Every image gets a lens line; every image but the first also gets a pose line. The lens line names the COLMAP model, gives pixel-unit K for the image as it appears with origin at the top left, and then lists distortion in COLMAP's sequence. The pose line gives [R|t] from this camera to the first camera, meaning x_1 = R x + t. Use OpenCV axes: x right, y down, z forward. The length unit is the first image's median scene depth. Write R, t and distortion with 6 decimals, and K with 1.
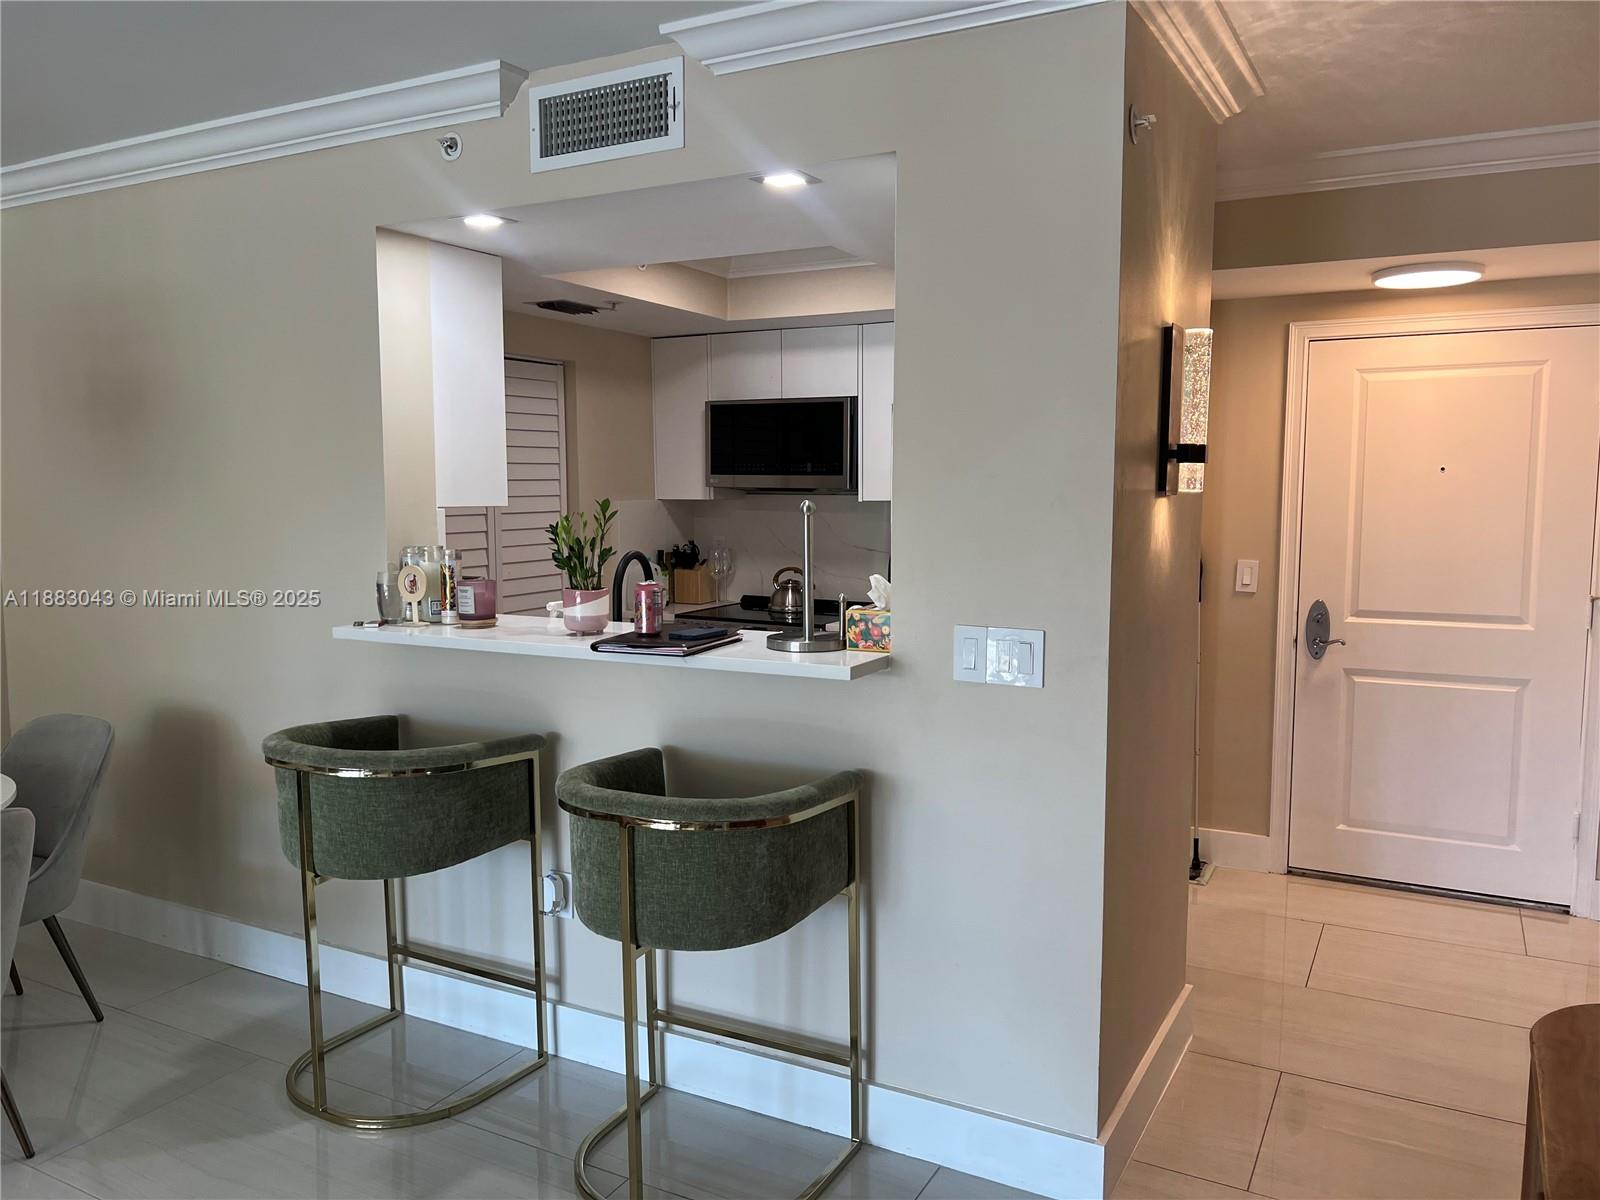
lens RADIAL K [[1187.9, 0, 800.0], [0, 1187.9, 600.0], [0, 0, 1]] dist [0.133385, -0.211389]
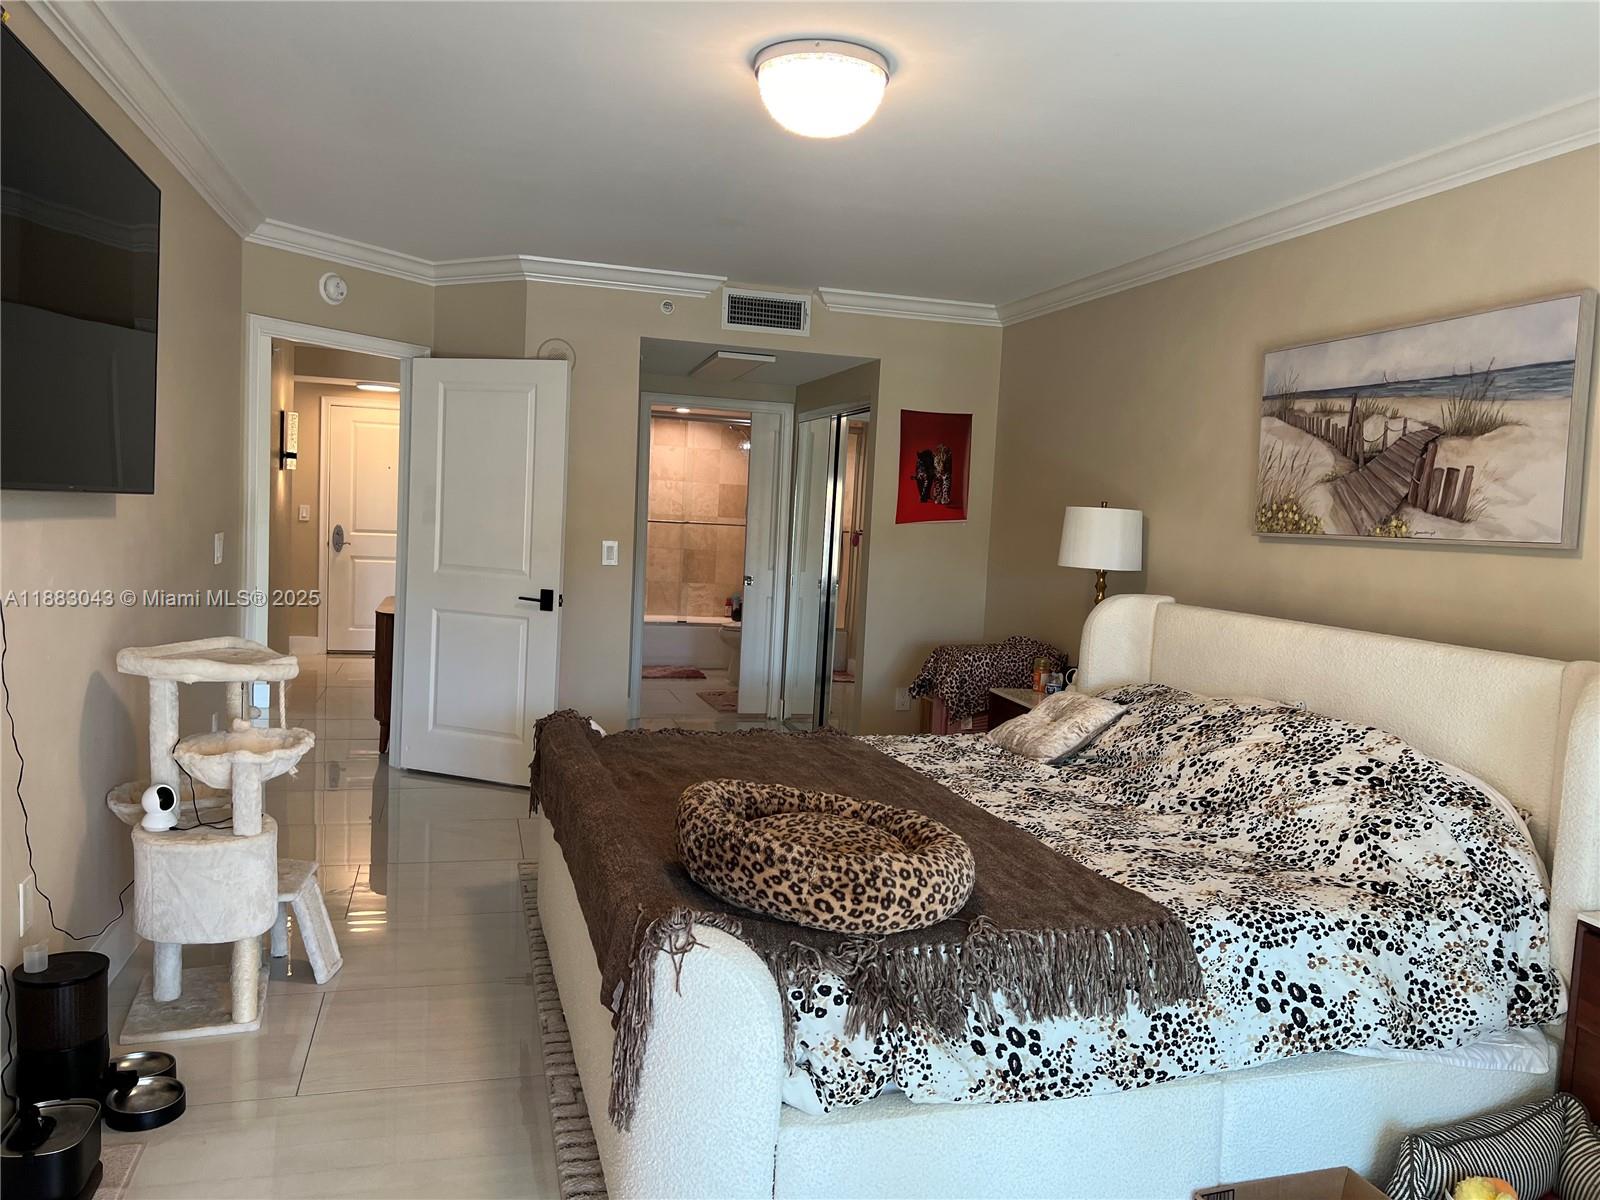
lens RADIAL K [[1187.9, 0, 800.0], [0, 1187.9, 600.0], [0, 0, 1]] dist [0.133385, -0.211389]
pose [[0.720757, -0.012949, 0.693067, -0.738840], [0.014806, 0.999885, 0.003285, 0.212390], [-0.693029, 0.007894, 0.720866, -1.759838]]
